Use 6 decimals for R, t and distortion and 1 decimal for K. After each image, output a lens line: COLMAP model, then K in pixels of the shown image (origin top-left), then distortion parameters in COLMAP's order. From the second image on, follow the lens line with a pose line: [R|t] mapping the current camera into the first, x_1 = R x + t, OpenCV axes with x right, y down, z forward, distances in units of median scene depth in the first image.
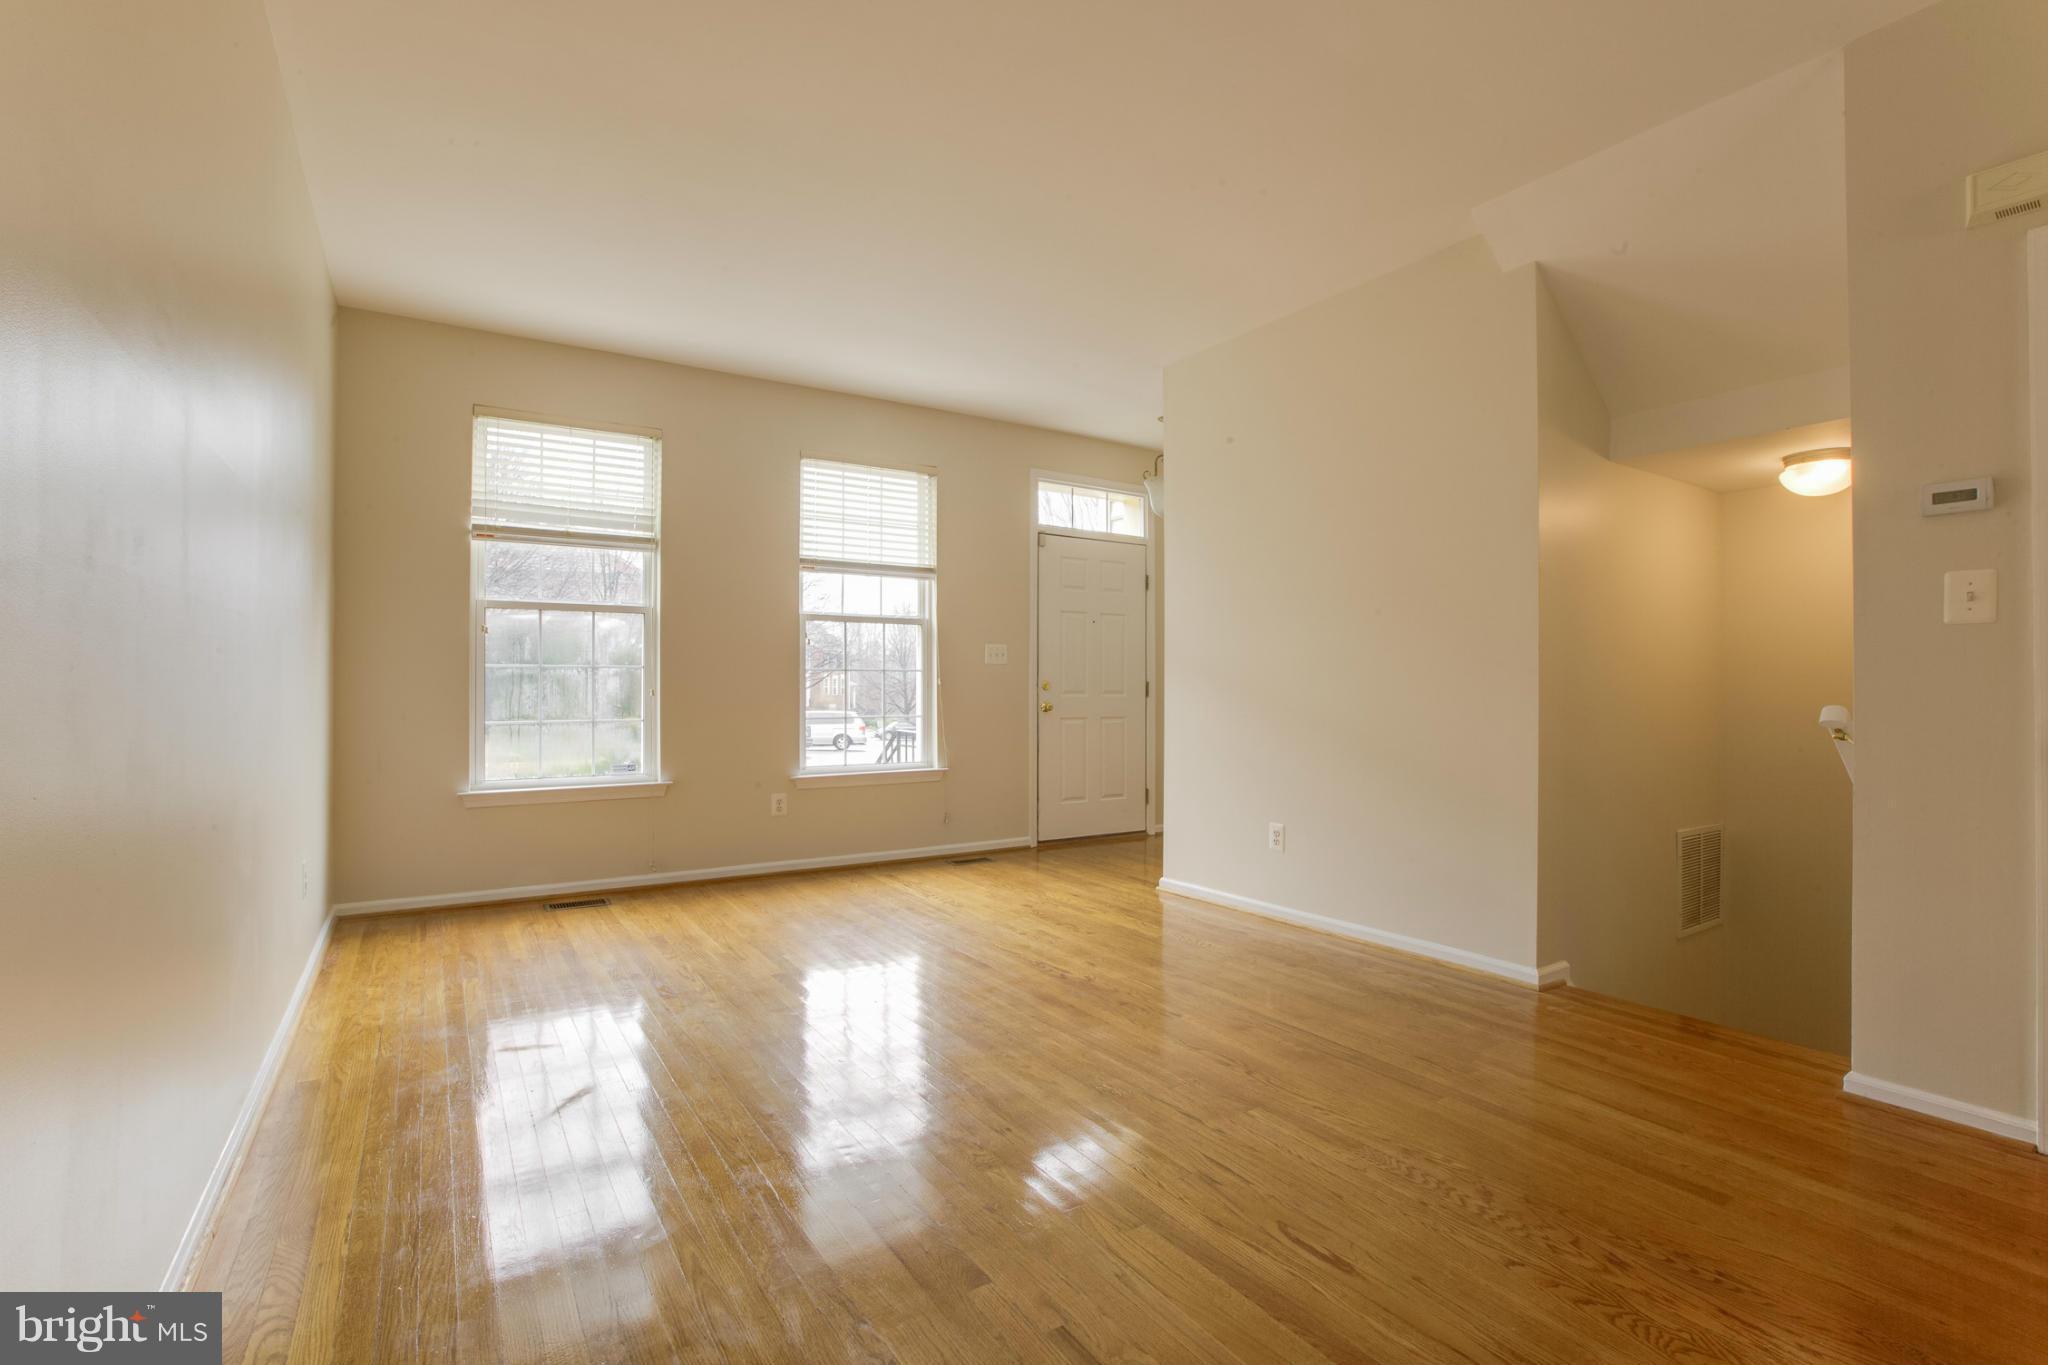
lens RADIAL K [[973.0, 0, 1032.2], [0, 973.0, 670.0], [0, 0, 1]] dist [-0.055217, 0.028558]
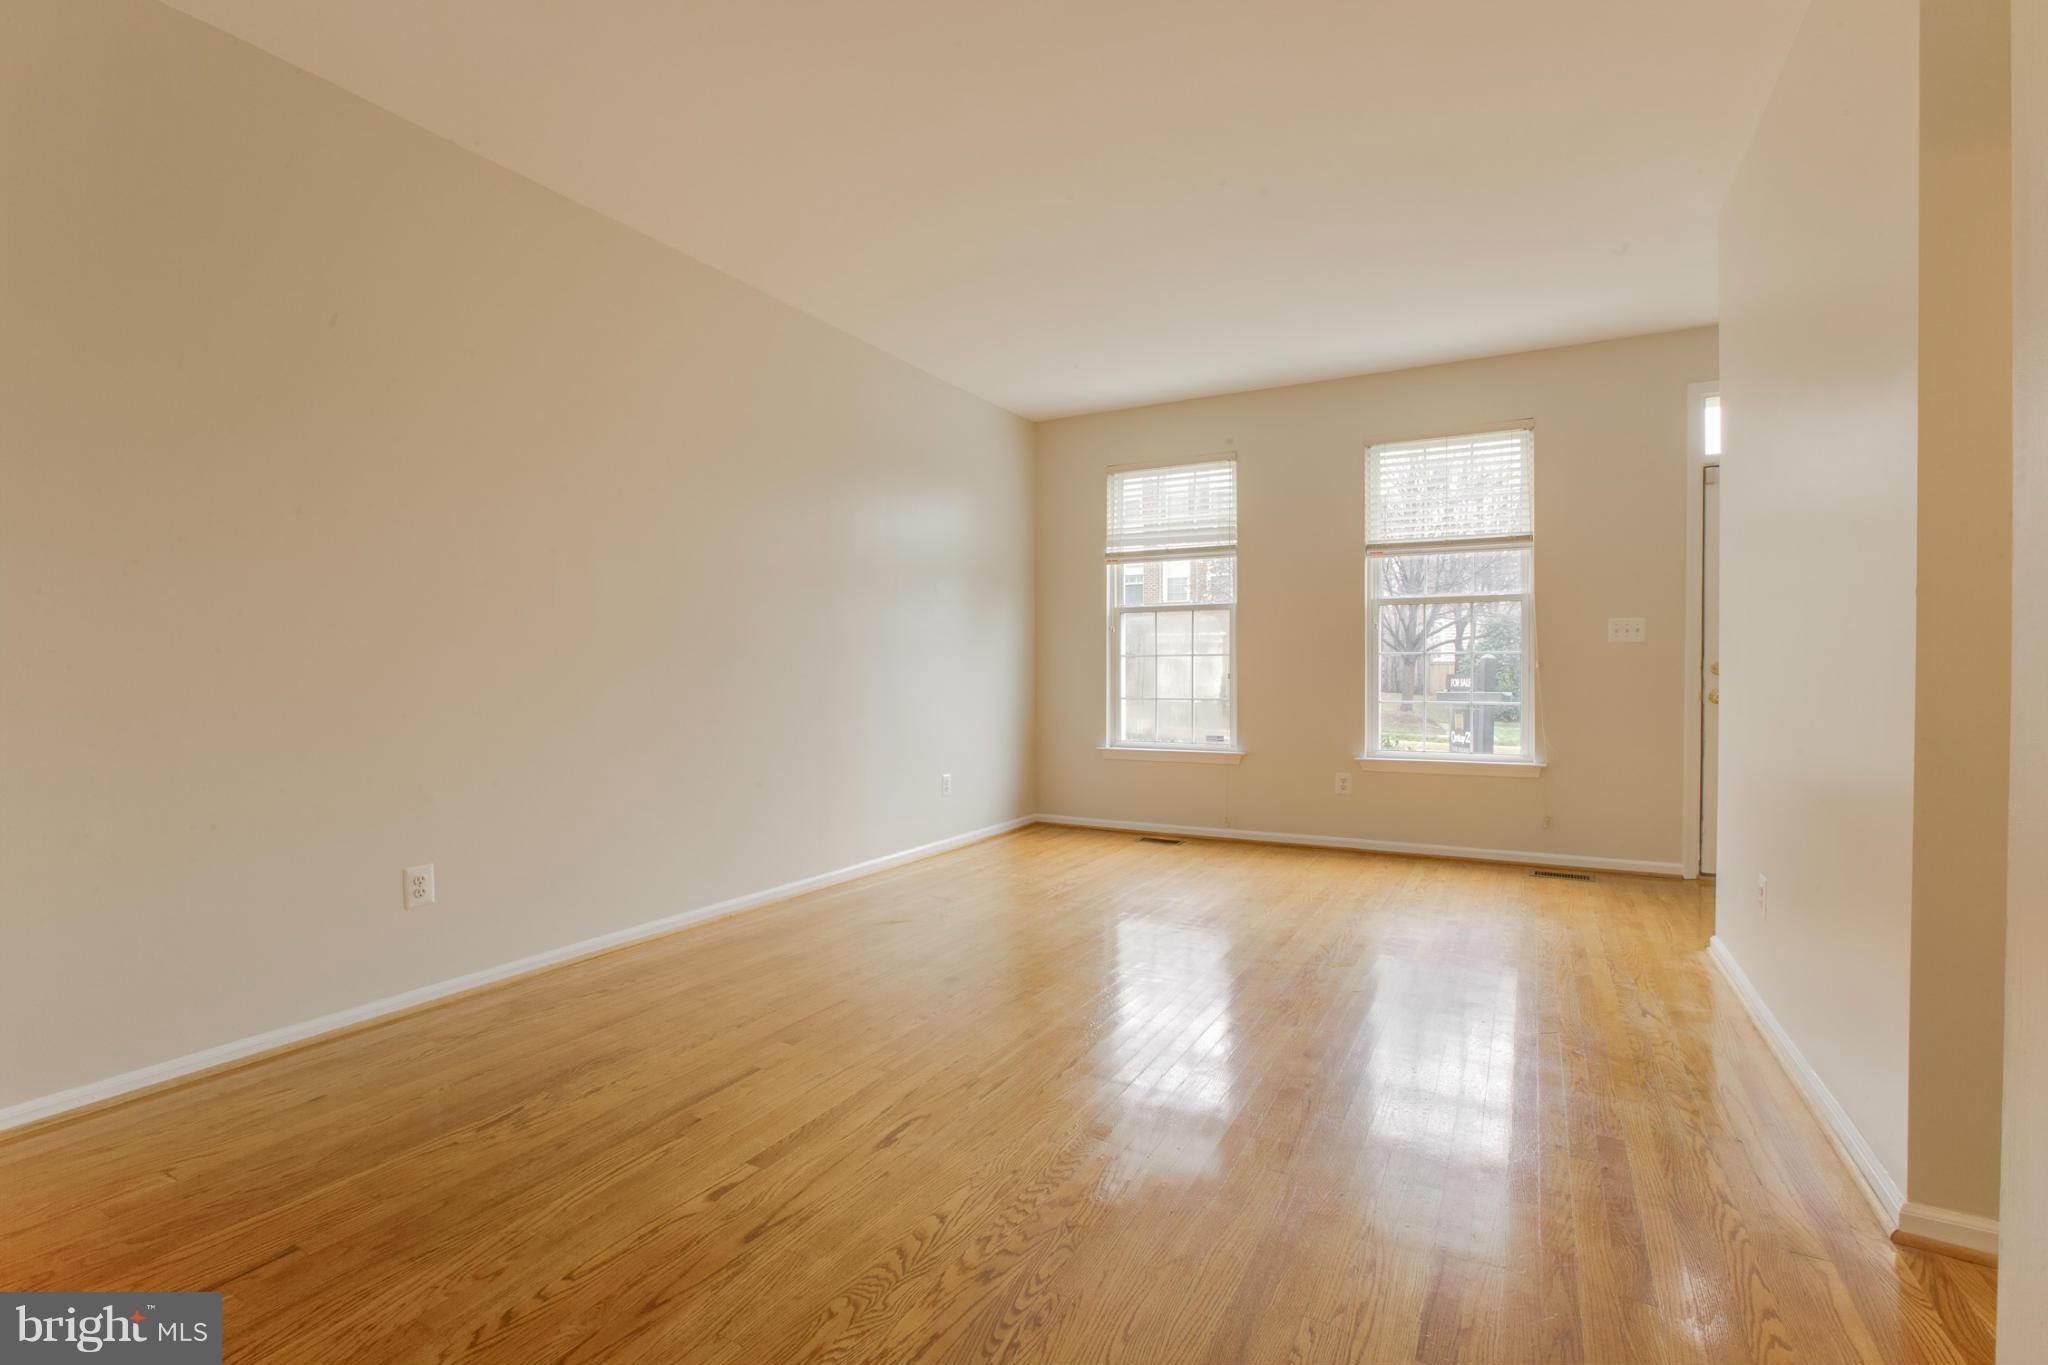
lens RADIAL K [[973.0, 0, 1032.2], [0, 973.0, 670.0], [0, 0, 1]] dist [-0.055217, 0.028558]
pose [[0.453940, -0.013771, -0.890926, 0.558994], [0.007692, 0.999904, -0.011537, 0.028200], [0.890999, -0.001616, 0.454002, 0.248099]]
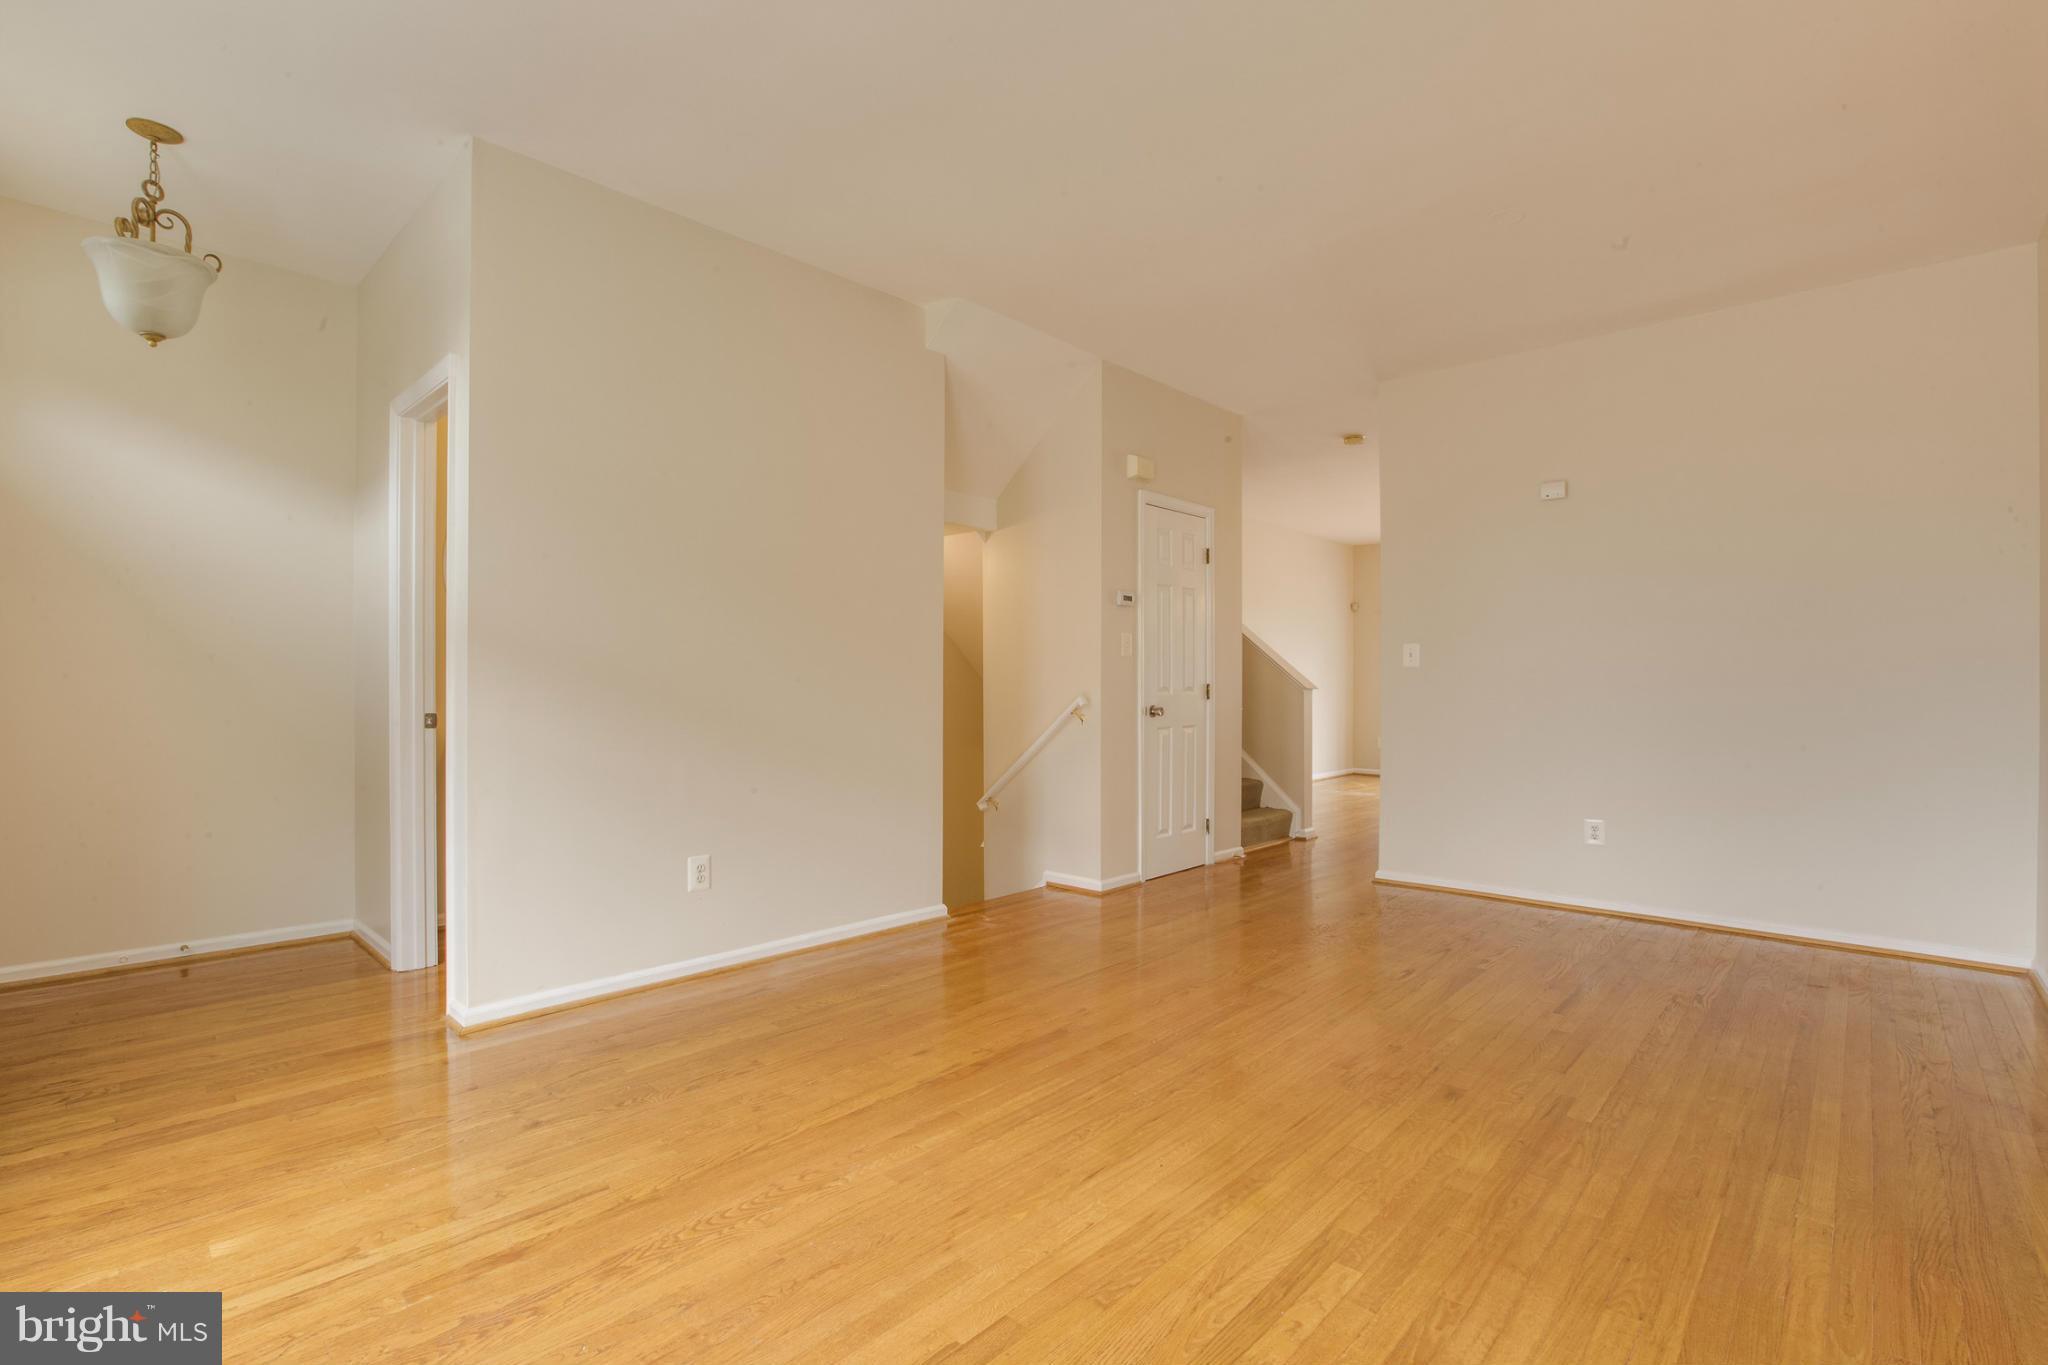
lens RADIAL K [[973.0, 0, 1032.2], [0, 973.0, 670.0], [0, 0, 1]] dist [-0.055217, 0.028558]
pose [[-0.284160, 0.024225, 0.958471, -0.541034], [-0.015527, 0.999433, -0.029864, 0.025916], [-0.958651, -0.023368, -0.283623, 0.909999]]
